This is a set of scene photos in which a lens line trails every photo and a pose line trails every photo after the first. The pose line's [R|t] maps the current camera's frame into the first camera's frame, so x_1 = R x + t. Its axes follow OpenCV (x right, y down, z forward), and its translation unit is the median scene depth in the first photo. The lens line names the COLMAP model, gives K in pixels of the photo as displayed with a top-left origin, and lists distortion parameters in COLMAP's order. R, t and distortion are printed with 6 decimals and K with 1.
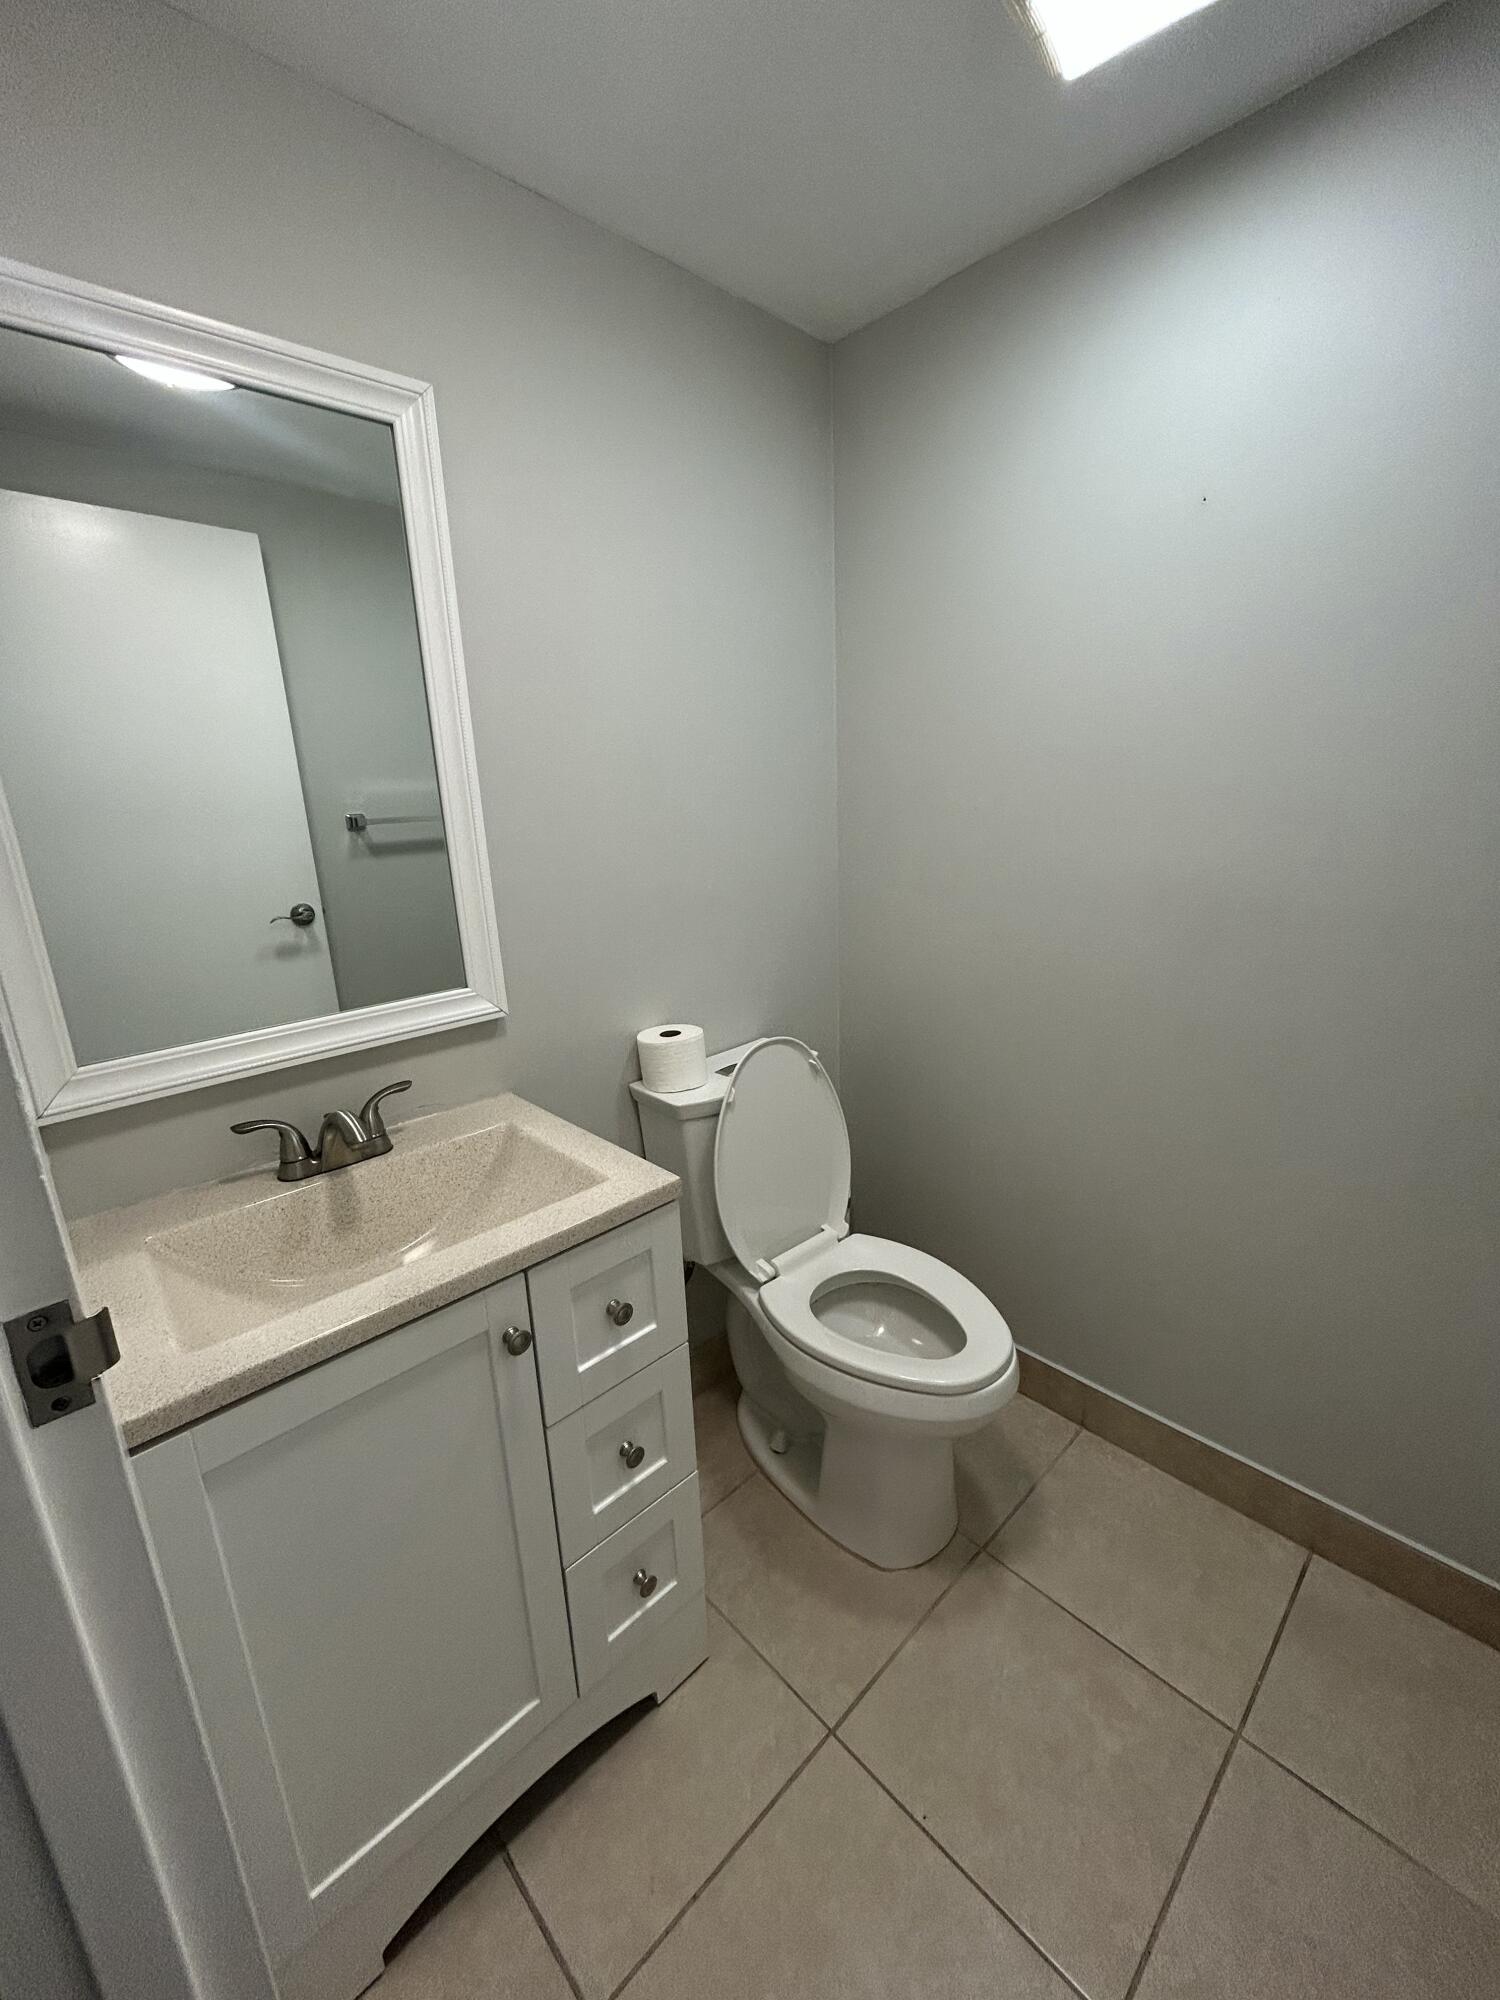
lens RADIAL K [[803.7, 0, 750.0], [0, 803.7, 1000.0], [0, 0, 1]] dist [0.007130, 0.000511]
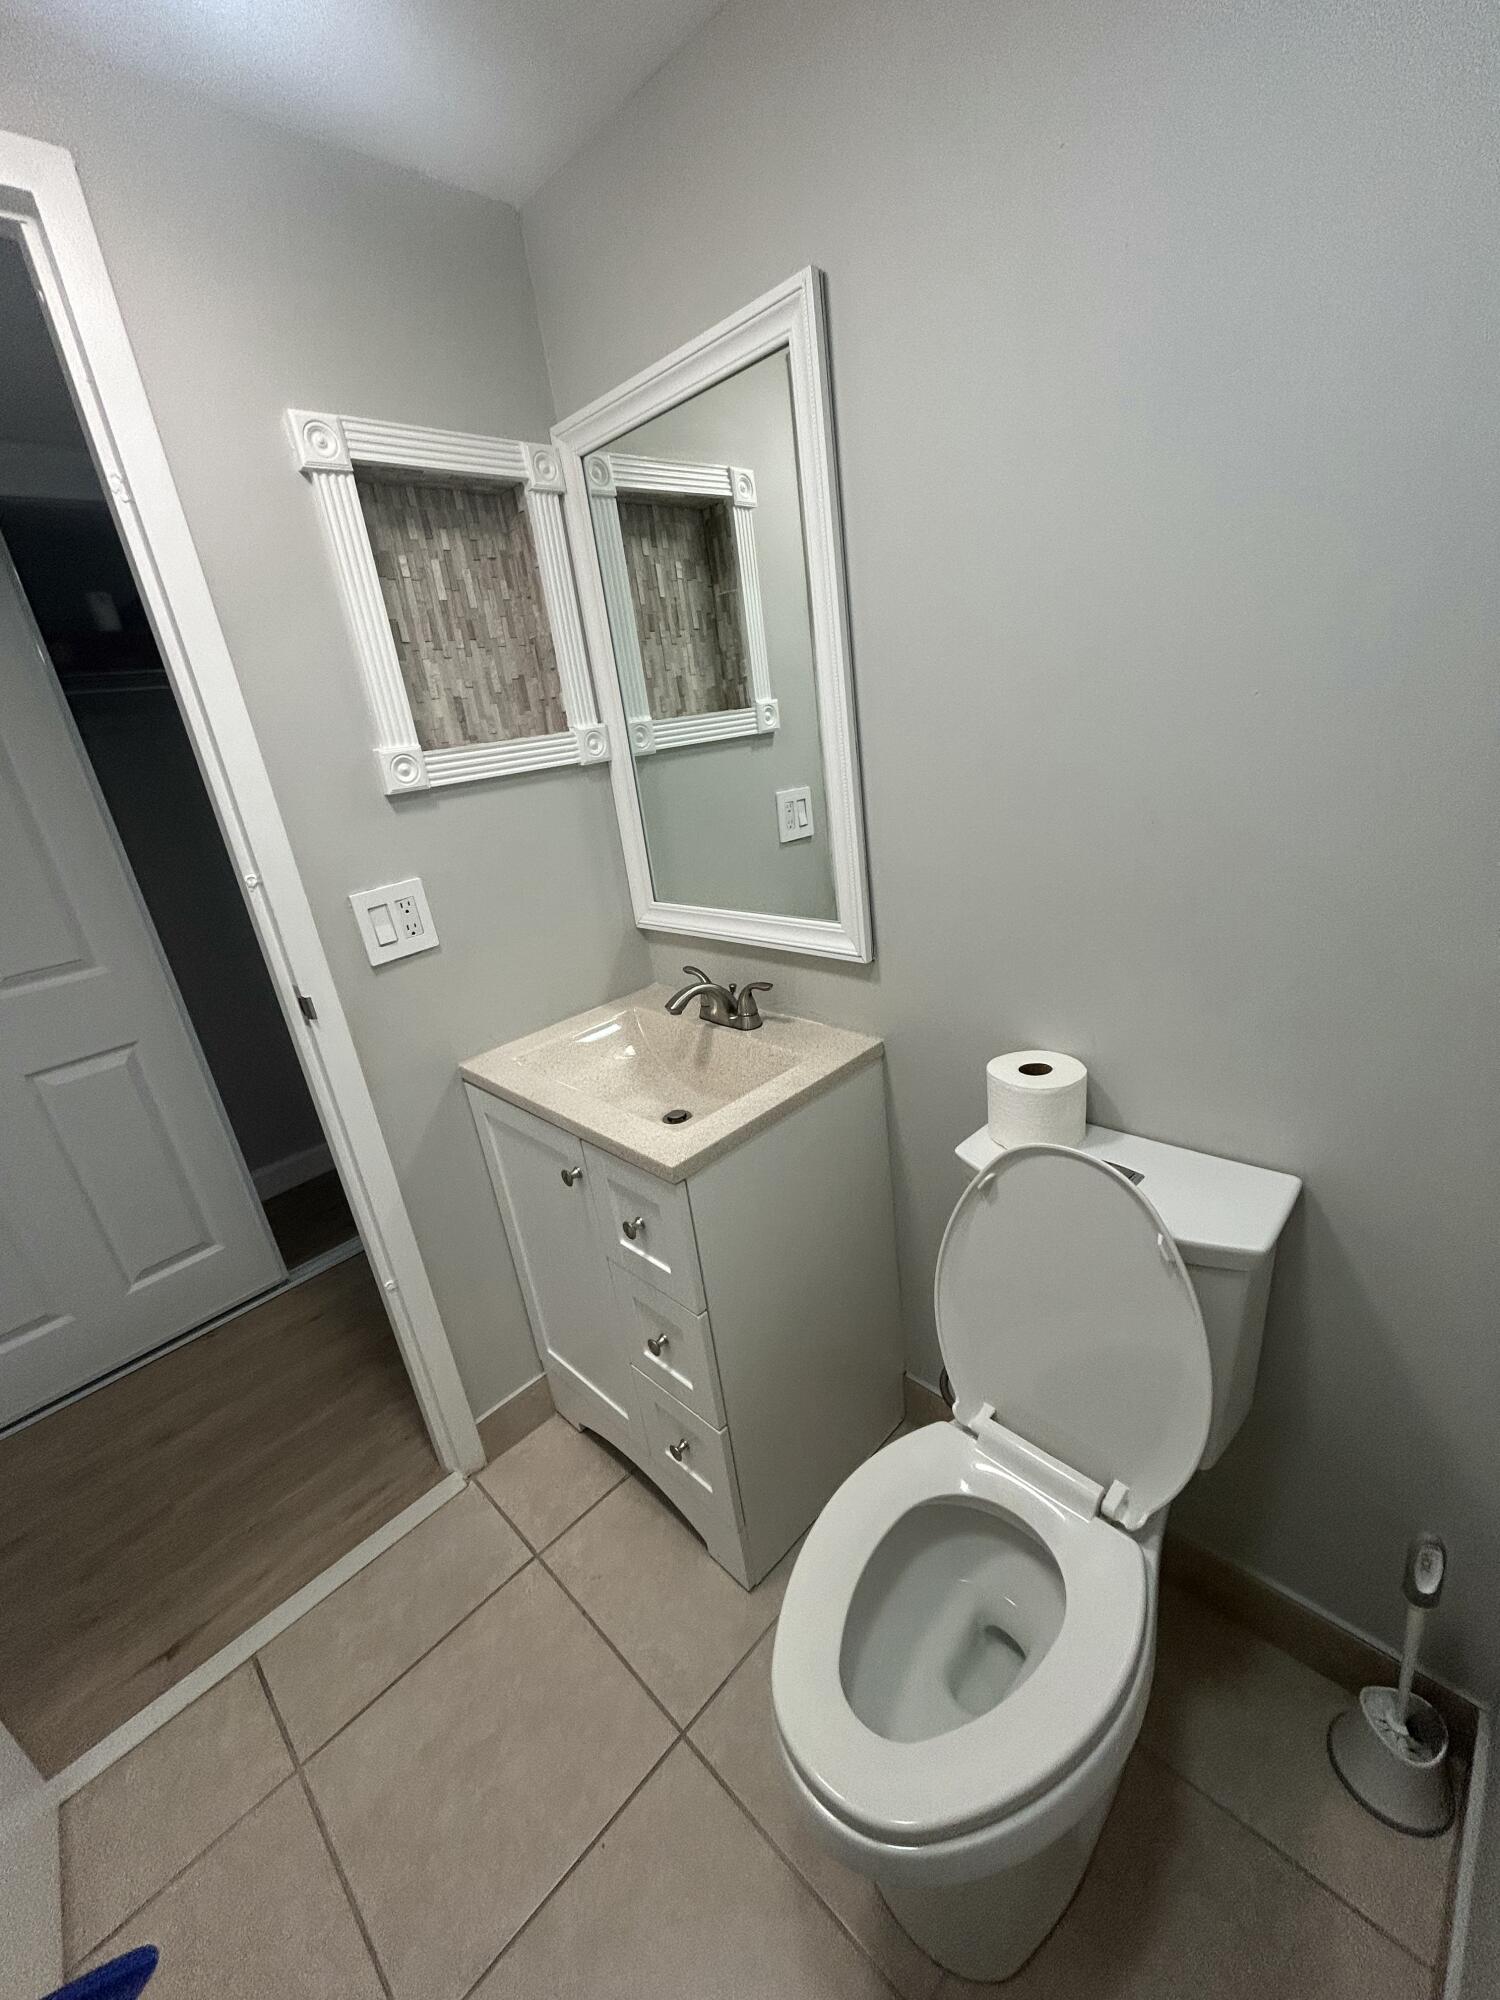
lens RADIAL K [[803.7, 0, 750.0], [0, 803.7, 1000.0], [0, 0, 1]] dist [0.007130, 0.000511]
pose [[0.030072, 0.378114, -0.925270, 0.717409], [-0.134365, 0.918816, 0.371110, -0.331978], [0.990476, 0.113164, 0.078436, 0.938068]]
